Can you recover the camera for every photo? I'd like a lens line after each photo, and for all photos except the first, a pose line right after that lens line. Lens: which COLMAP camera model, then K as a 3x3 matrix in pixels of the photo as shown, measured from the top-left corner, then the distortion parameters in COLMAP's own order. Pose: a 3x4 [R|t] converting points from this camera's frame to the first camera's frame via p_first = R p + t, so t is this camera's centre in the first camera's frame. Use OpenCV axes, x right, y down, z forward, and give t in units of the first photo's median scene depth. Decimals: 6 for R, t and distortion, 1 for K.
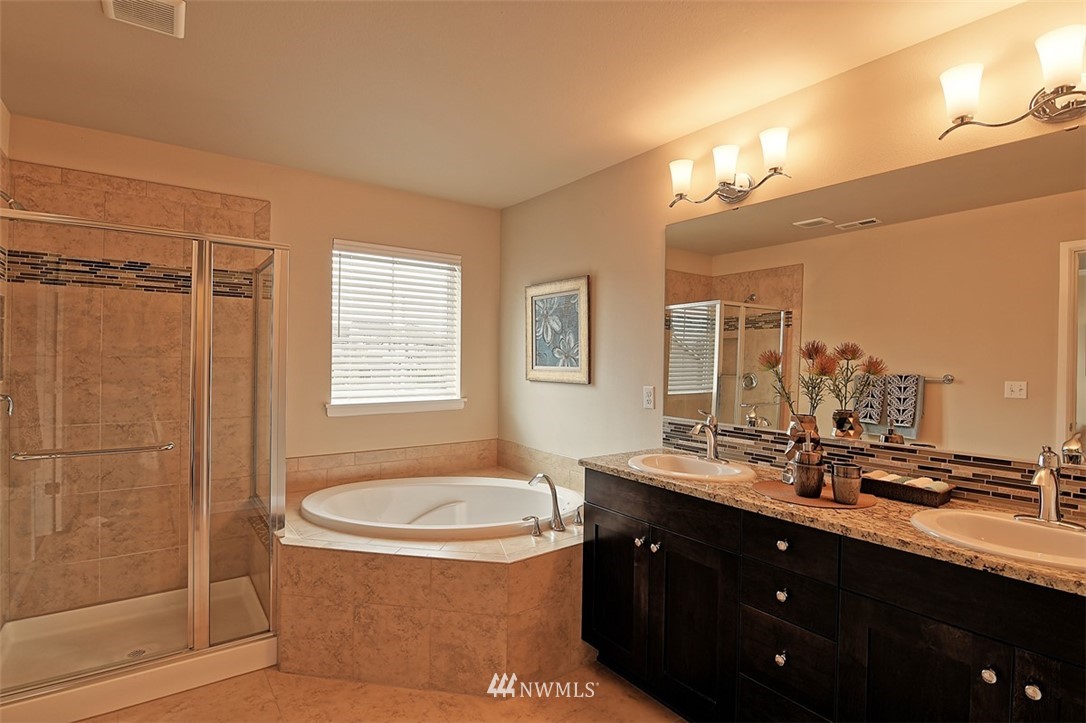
lens RADIAL K [[528.2, 0, 548.0], [0, 528.2, 361.7], [0, 0, 1]] dist [-0.008742, -0.007494]
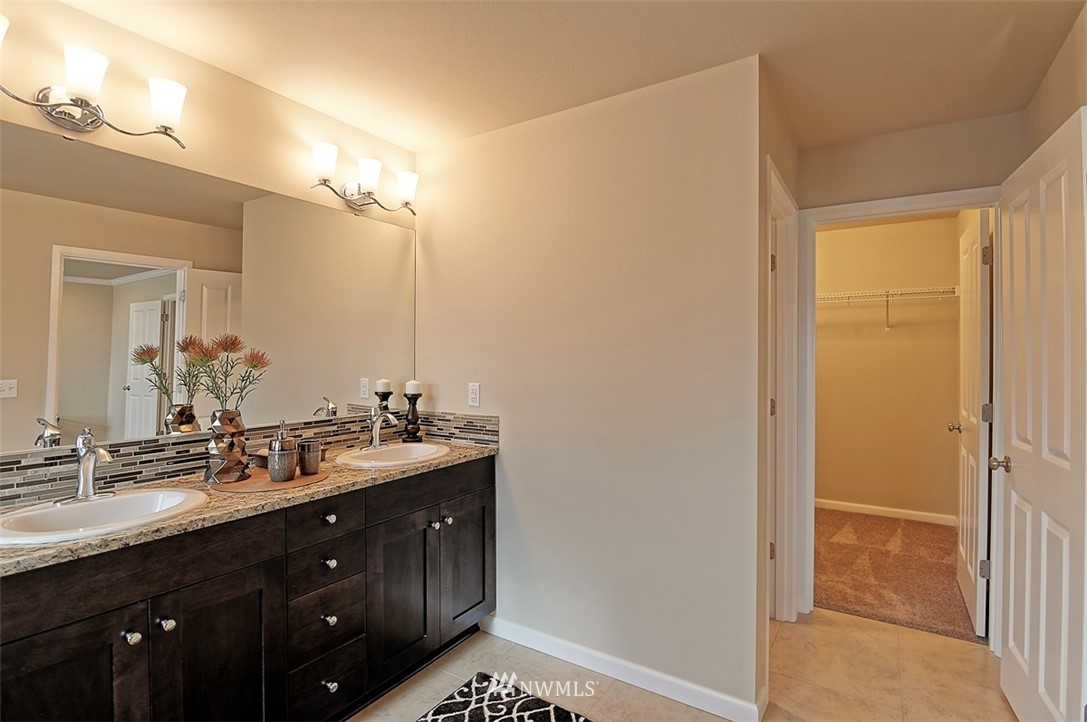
lens RADIAL K [[528.7, 0, 543.2], [0, 528.7, 353.0], [0, 0, 1]] dist [-0.008742, -0.007494]
pose [[-0.342996, -0.011837, 0.939262, -0.603457], [-0.002538, 0.999929, 0.011675, -0.015754], [-0.939334, 0.001621, -0.343001, 0.757653]]
